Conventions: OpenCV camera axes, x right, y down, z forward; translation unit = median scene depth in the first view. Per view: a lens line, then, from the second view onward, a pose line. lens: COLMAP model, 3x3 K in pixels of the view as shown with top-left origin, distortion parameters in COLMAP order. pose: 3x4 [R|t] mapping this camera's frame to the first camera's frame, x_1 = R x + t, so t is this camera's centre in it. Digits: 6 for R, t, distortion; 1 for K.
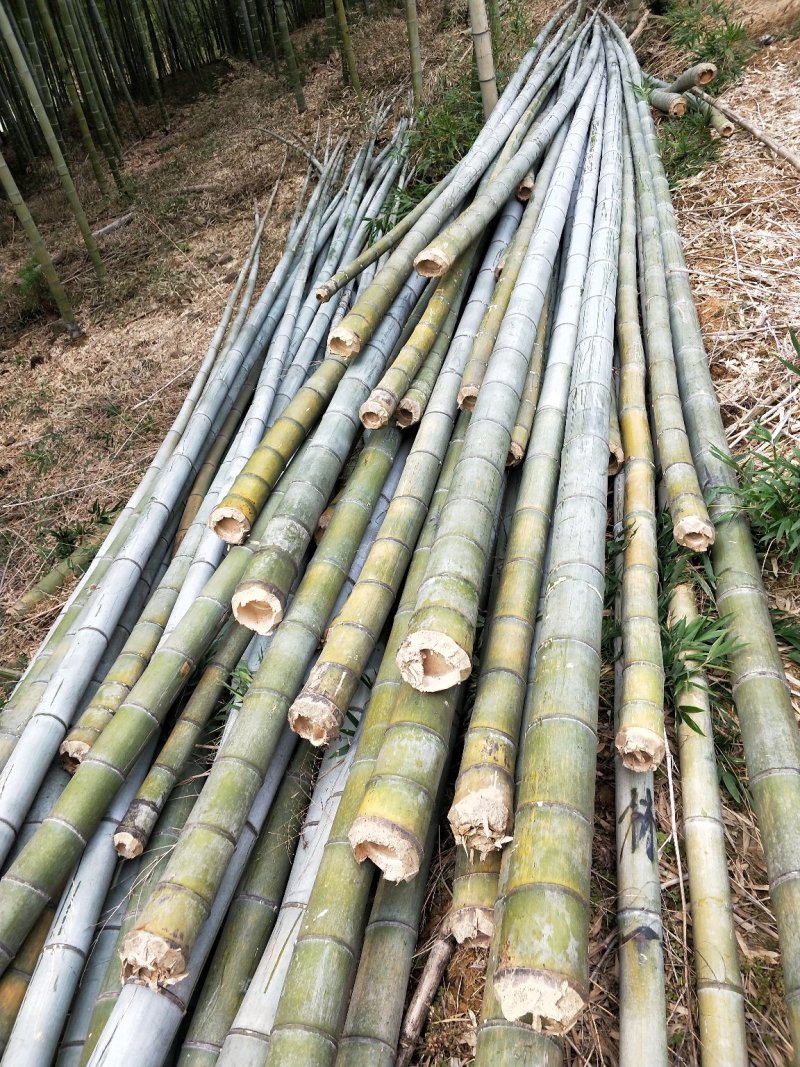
lens RADIAL K [[852.2, 0, 402.4], [0, 852.2, 533.1], [0, 0, 1]] dist [0.003399, -0.013652]
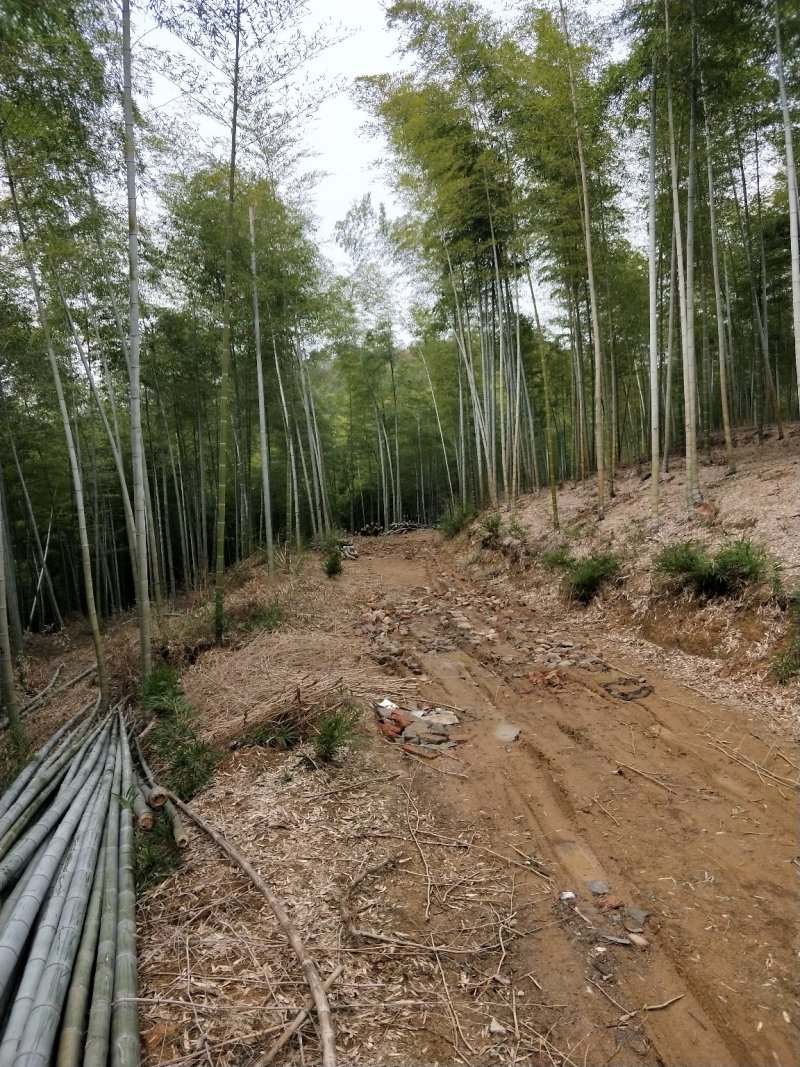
lens RADIAL K [[852.2, 0, 398.5], [0, 852.2, 532.1], [0, 0, 1]] dist [0.003399, -0.013652]
pose [[0.892202, 0.042649, 0.449618, 0.084742], [0.264209, 0.758117, -0.596198, -0.023329], [-0.366290, 0.650722, 0.665126, -0.110941]]
